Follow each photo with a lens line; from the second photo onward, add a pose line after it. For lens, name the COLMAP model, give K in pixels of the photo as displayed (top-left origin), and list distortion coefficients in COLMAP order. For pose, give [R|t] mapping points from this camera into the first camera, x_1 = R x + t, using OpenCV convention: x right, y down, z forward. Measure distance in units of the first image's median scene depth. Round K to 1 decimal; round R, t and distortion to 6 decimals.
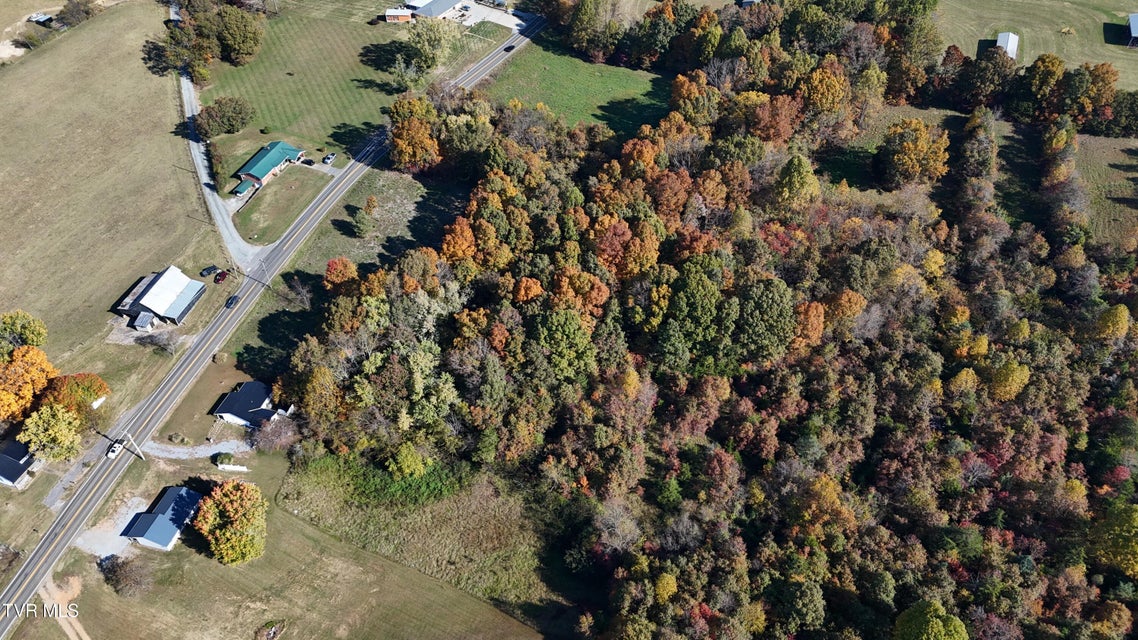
lens RADIAL K [[835.0, 0, 574.1], [0, 835.0, 319.9], [0, 0, 1]] dist [0.073393, -0.067330]
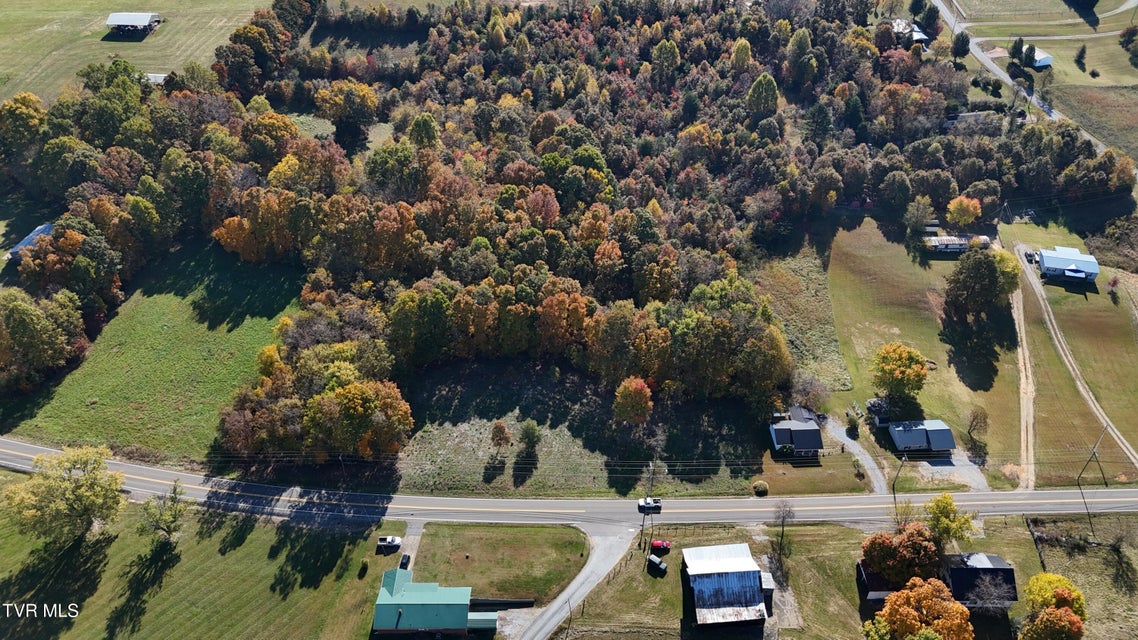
lens RADIAL K [[835.0, 0, 574.1], [0, 835.0, 319.9], [0, 0, 1]] dist [0.073393, -0.067330]
pose [[-0.322792, -0.623800, 0.711814, -0.833398], [0.667925, 0.382716, 0.638283, -0.697470], [-0.670583, 0.681471, 0.293114, 0.695152]]
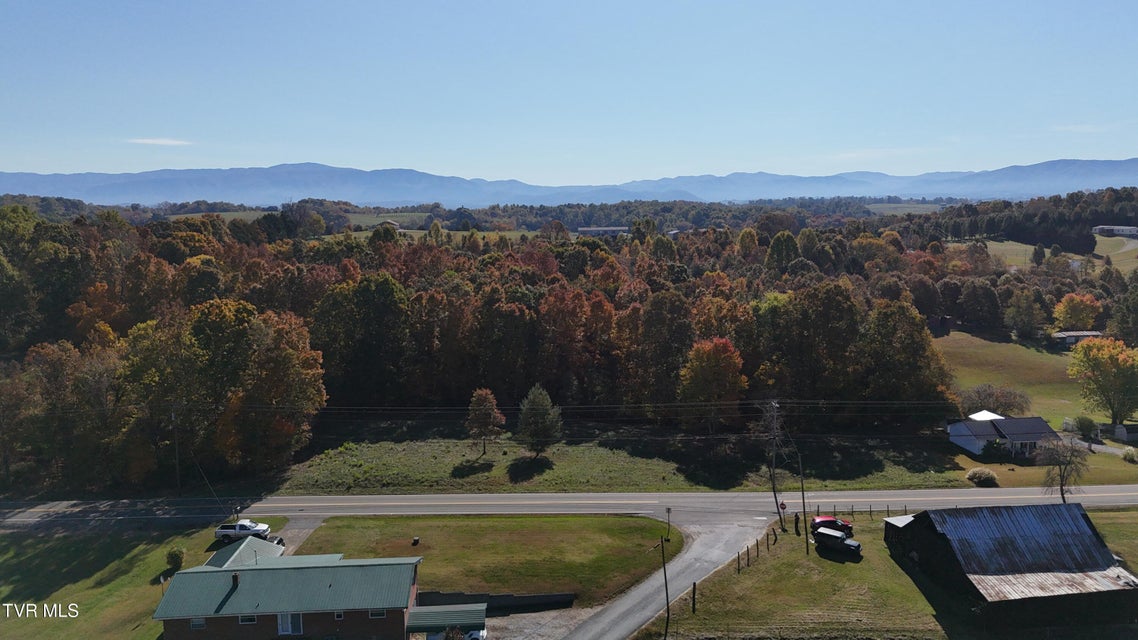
lens RADIAL K [[837.6, 0, 574.0], [0, 837.6, 318.2], [0, 0, 1]] dist [0.070419, -0.064338]
pose [[-0.373259, -0.125090, 0.919255, -0.717209], [0.666198, 0.653448, 0.359426, -0.323093], [-0.645646, 0.746565, -0.160571, 1.085242]]
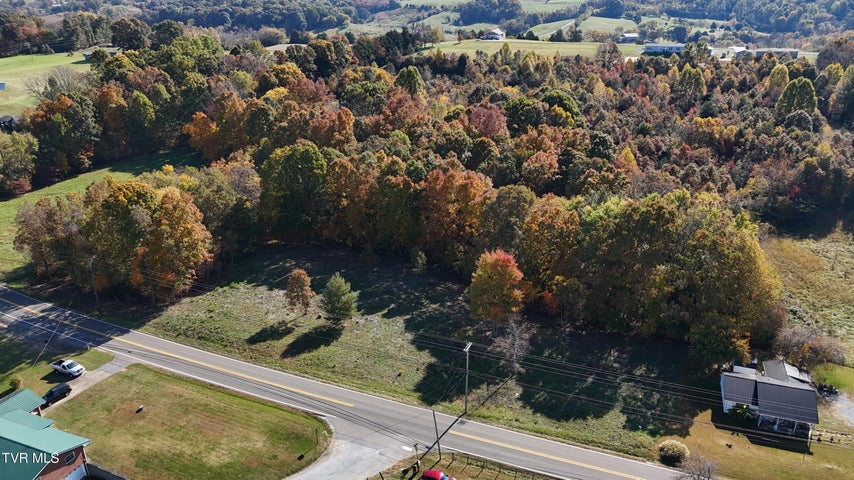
lens RADIAL K [[628.6, 0, 430.8], [0, 628.6, 238.7], [0, 0, 1]] dist [0.070419, -0.064338]
pose [[0.063696, -0.378139, 0.923555, -0.675896], [0.718334, 0.659796, 0.220604, -0.205872], [-0.692777, 0.649369, 0.313656, 0.842576]]
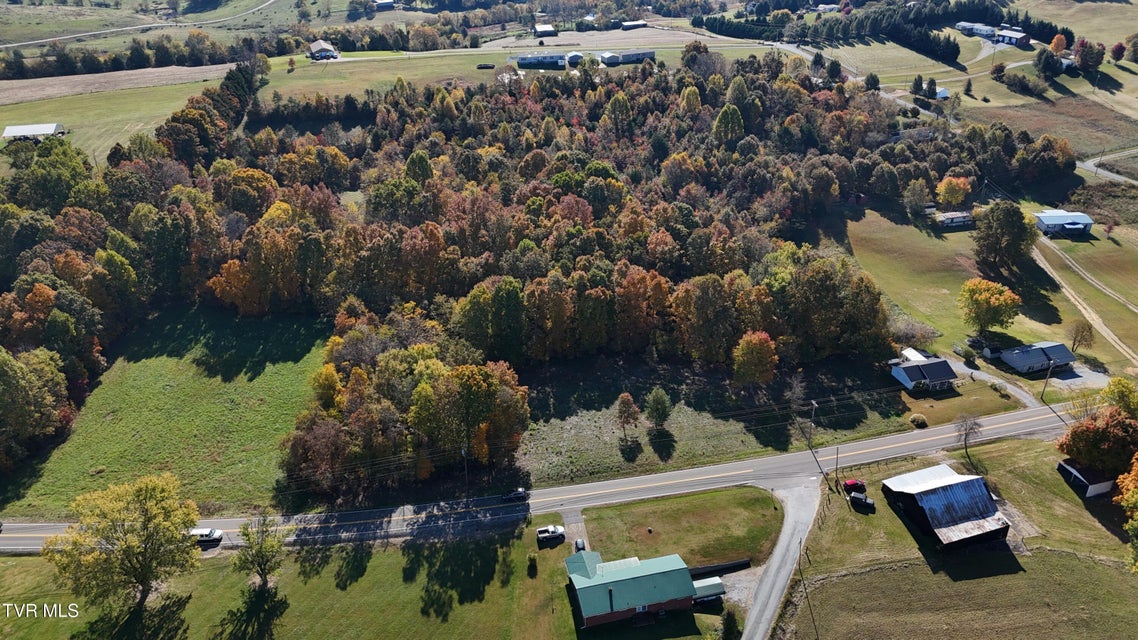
lens RADIAL K [[835.0, 0, 574.1], [0, 835.0, 319.9], [0, 0, 1]] dist [0.073393, -0.067330]
pose [[-0.536599, -0.398919, 0.743590, -0.764964], [0.609505, 0.426189, 0.668480, -0.715483], [-0.583579, 0.811928, 0.014450, 1.034408]]
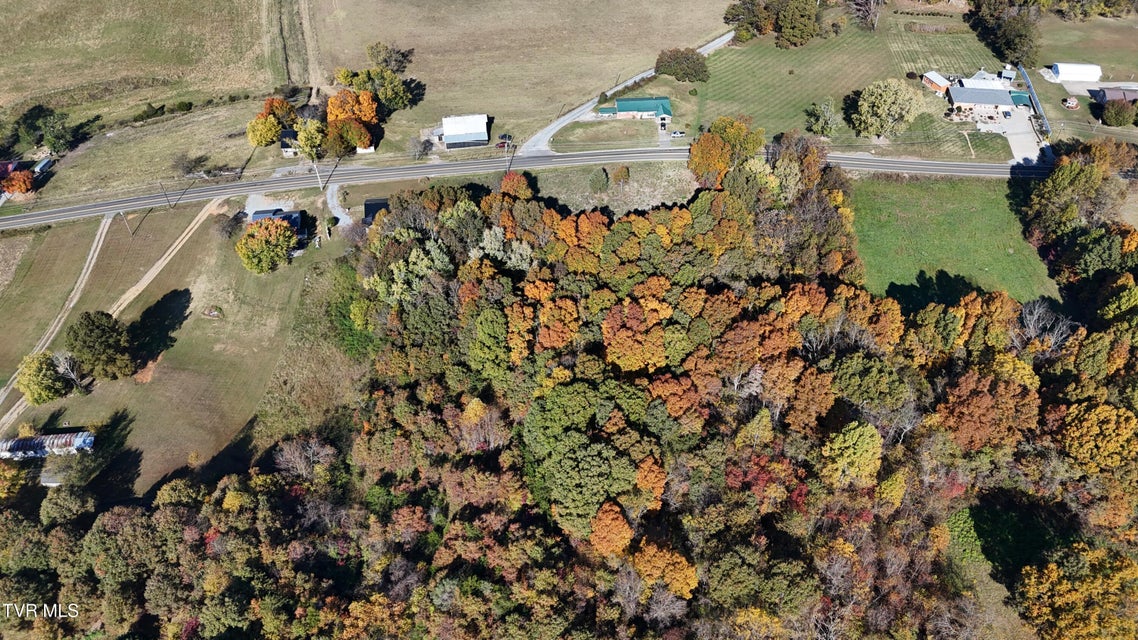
lens RADIAL K [[835.0, 0, 574.1], [0, 835.0, 319.9], [0, 0, 1]] dist [0.073393, -0.067330]
pose [[0.390951, 0.646217, -0.655409, 0.571709], [-0.653561, 0.696301, 0.296687, -0.302706], [0.648086, 0.312360, 0.694562, 0.325377]]
